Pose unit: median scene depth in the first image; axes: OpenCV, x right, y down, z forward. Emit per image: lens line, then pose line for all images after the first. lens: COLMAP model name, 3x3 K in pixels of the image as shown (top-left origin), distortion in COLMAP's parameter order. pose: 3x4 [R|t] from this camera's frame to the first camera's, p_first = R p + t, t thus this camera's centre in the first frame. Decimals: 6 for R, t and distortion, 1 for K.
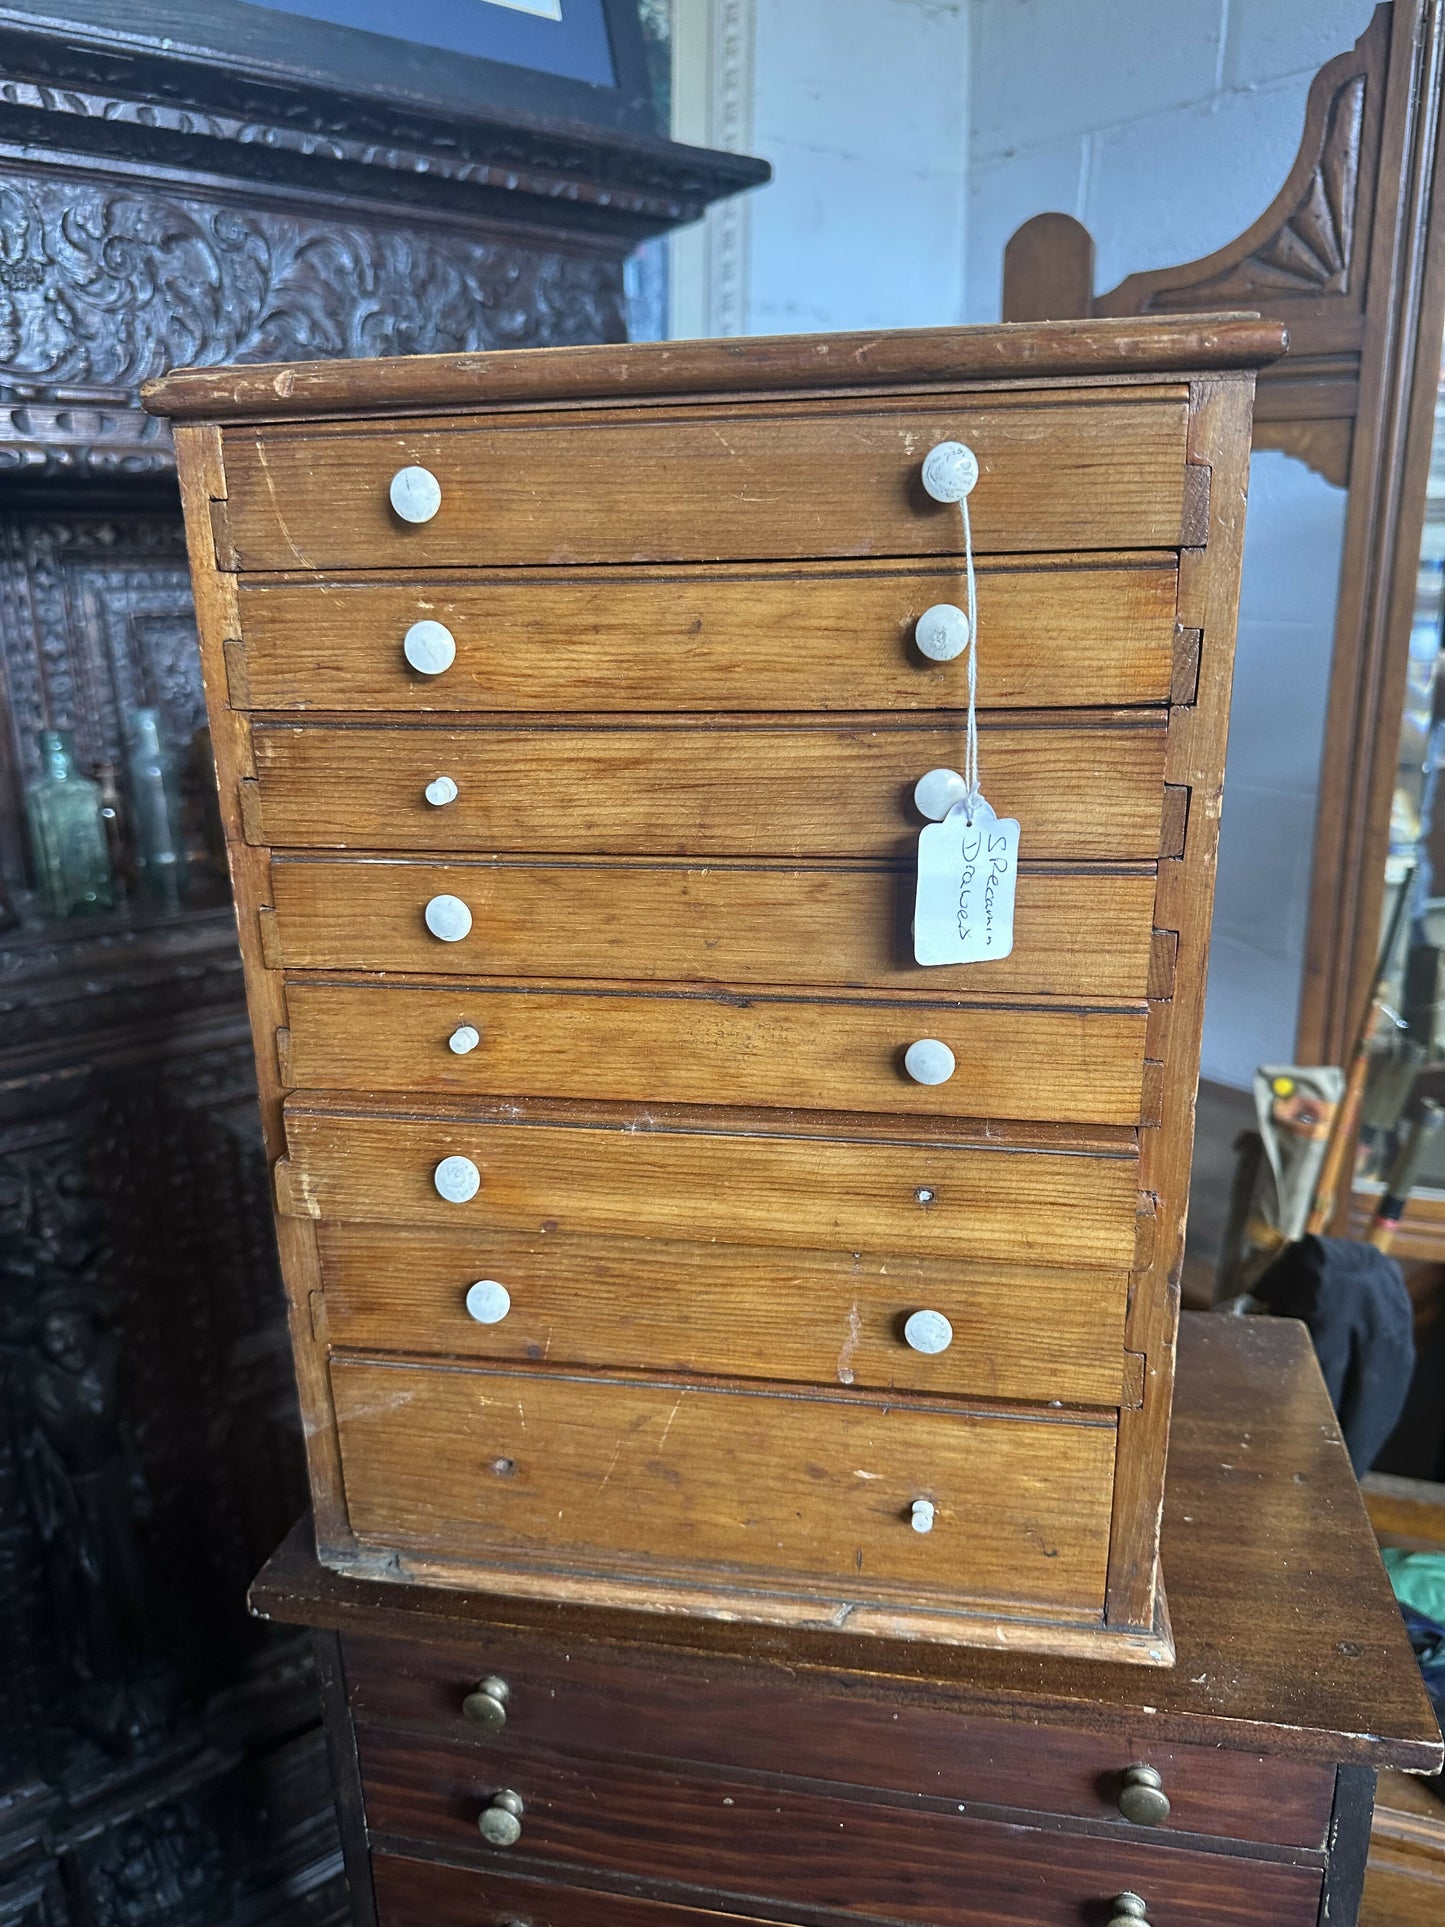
lens RADIAL K [[1394.9, 0, 722.5], [0, 1394.9, 963.5], [0, 0, 1]] dist [0.018347, -0.034193]
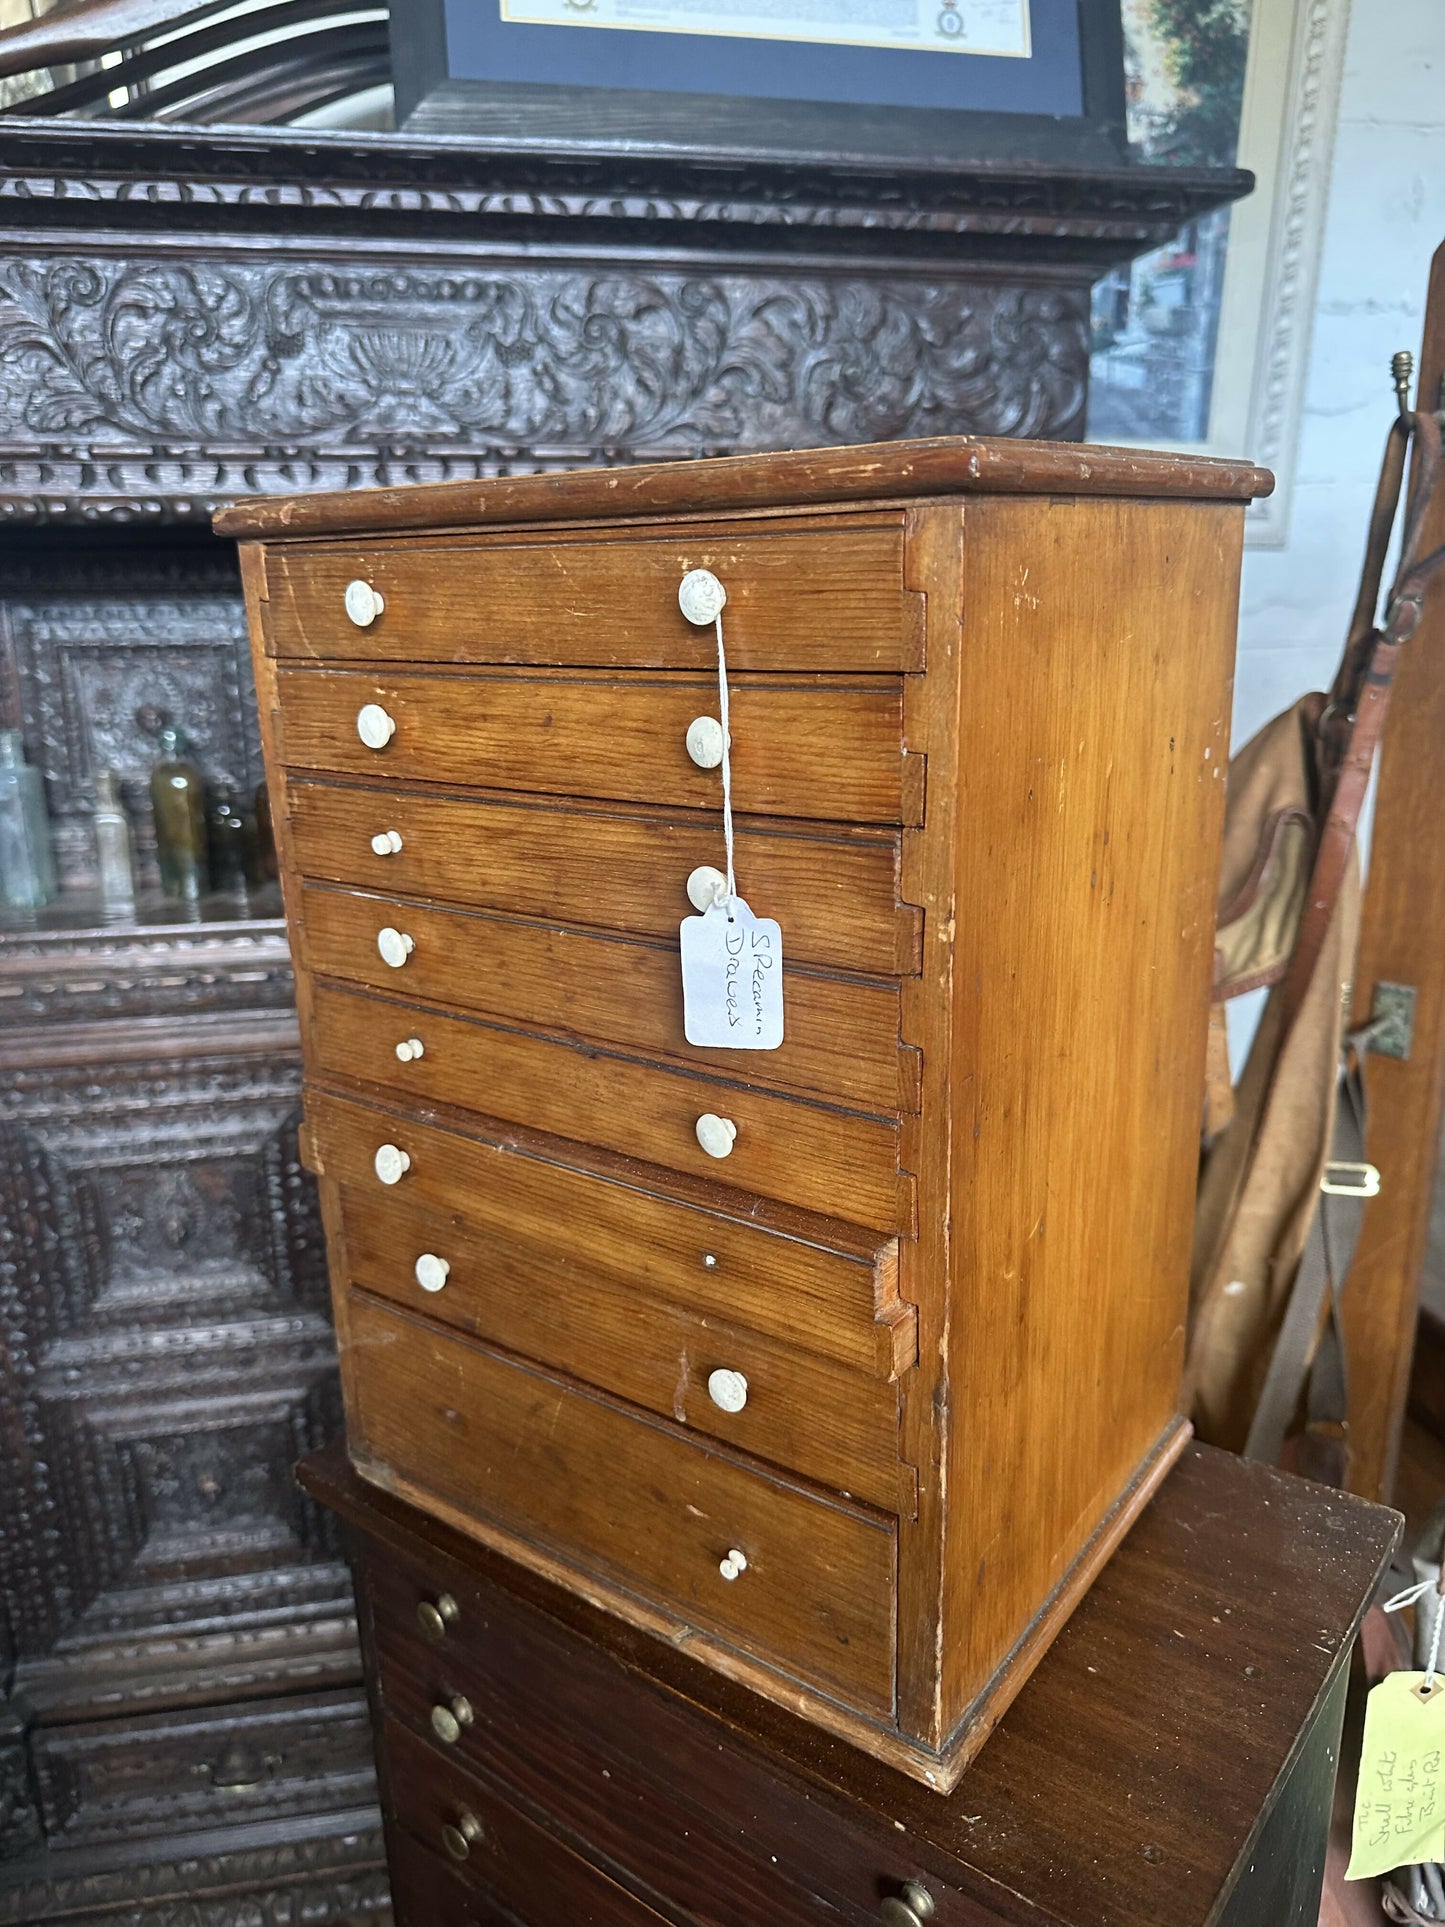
lens RADIAL K [[1401.7, 0, 698.4], [0, 1401.7, 967.6], [0, 0, 1]] dist [0.018442, -0.034506]
pose [[0.891014, 0.125237, -0.436360, 0.562127], [-0.124492, 0.991754, 0.030434, -0.084009], [0.436573, 0.027206, 0.899257, 0.028034]]
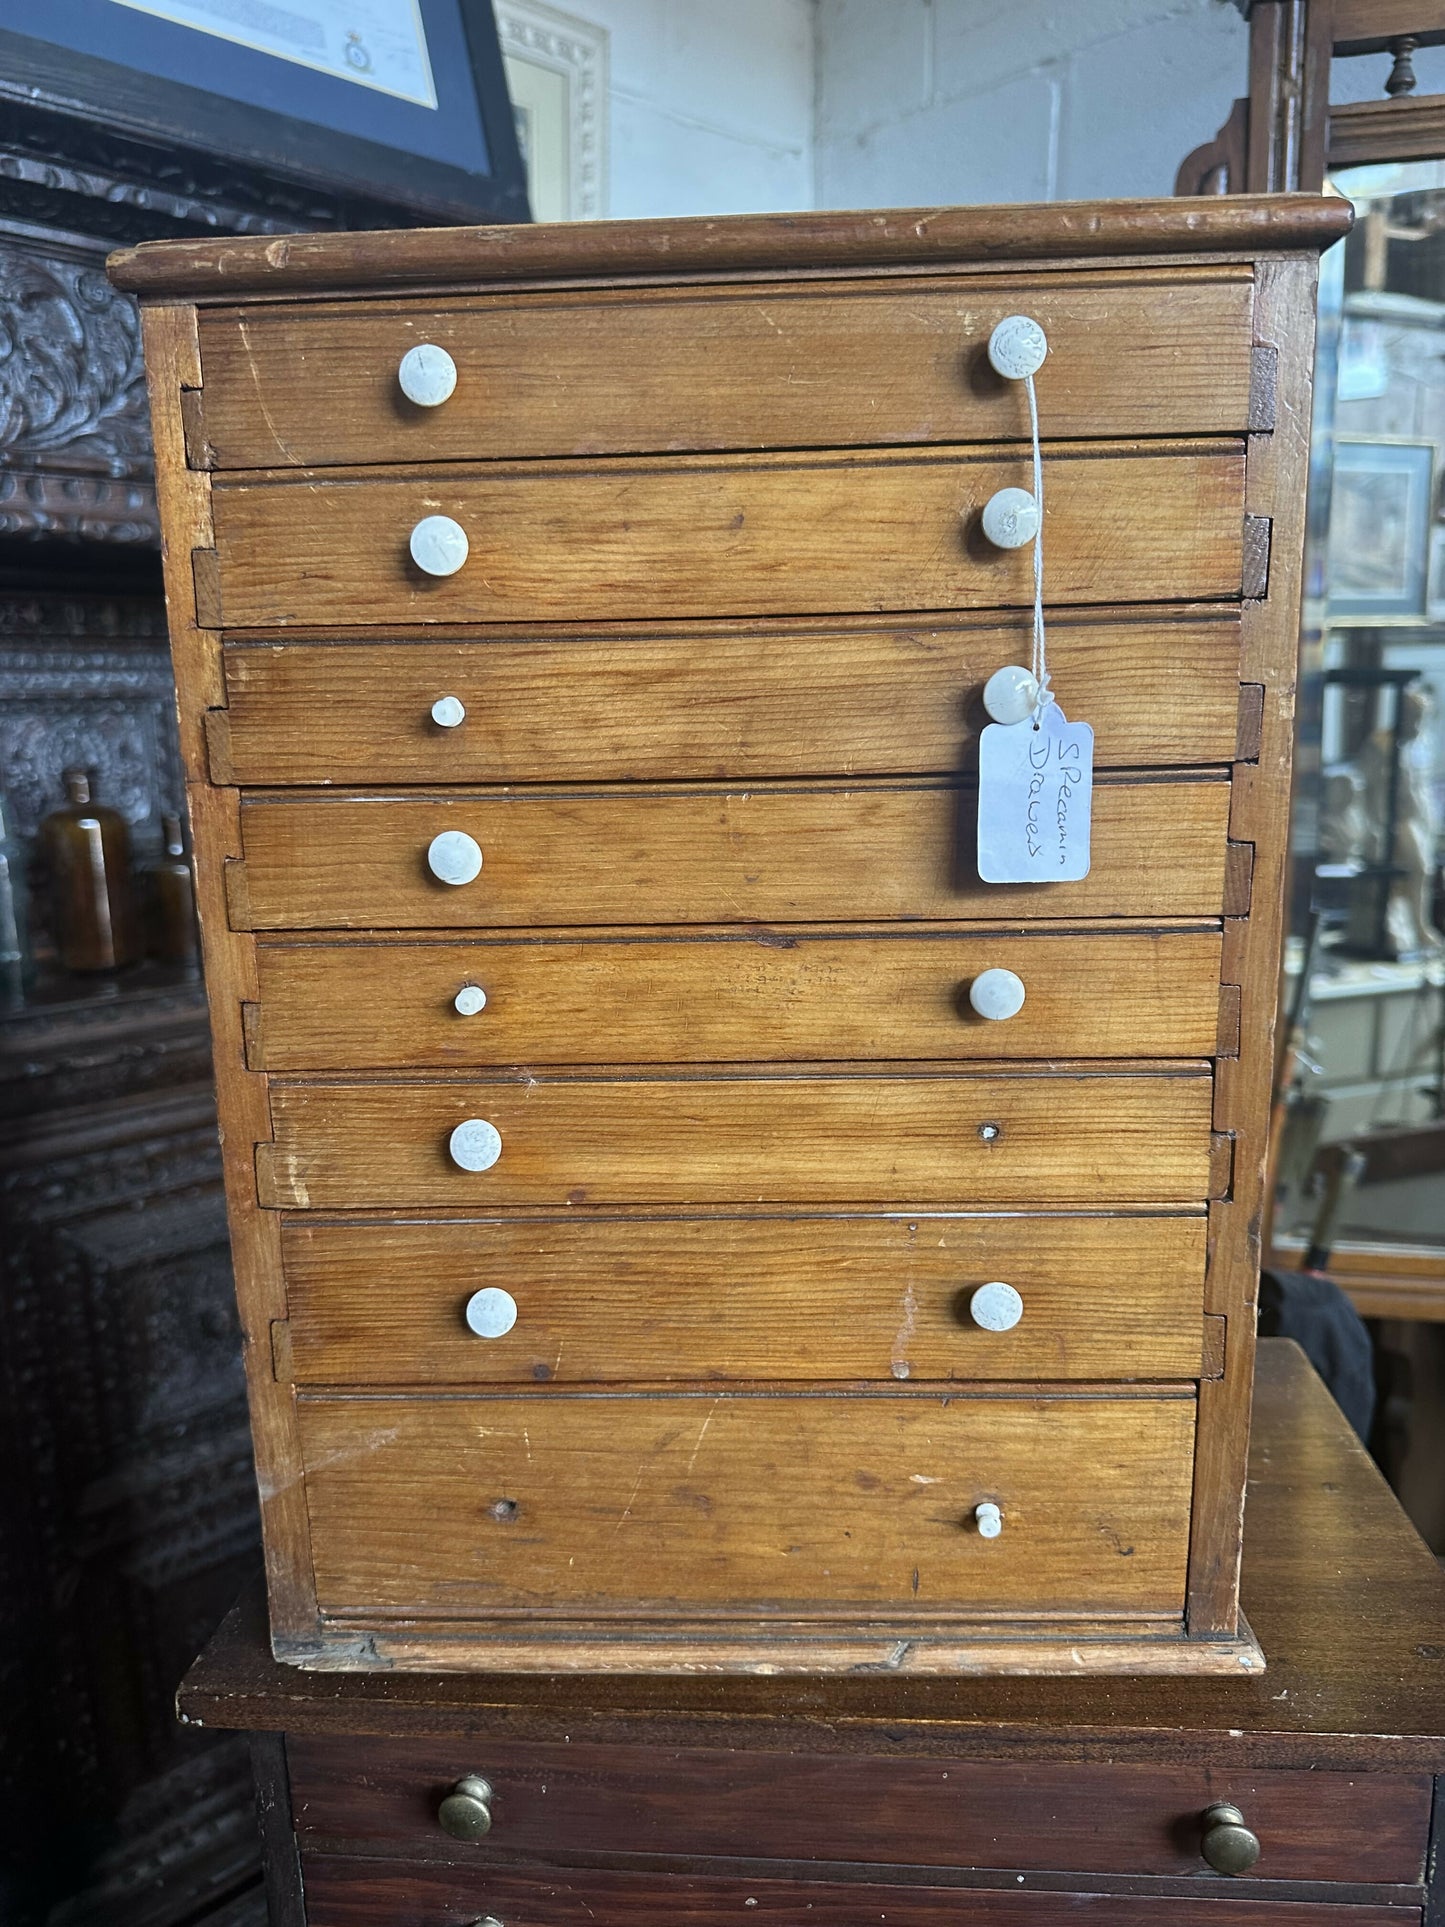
lens RADIAL K [[1386.8, 0, 737.7], [0, 1386.8, 970.1], [0, 0, 1]] dist [0.007316, -0.023729]
pose [[0.990382, -0.025810, 0.135929, -0.138373], [0.039036, 0.994658, -0.095558, 0.128420], [-0.132737, 0.099945, 0.986099, 0.114998]]
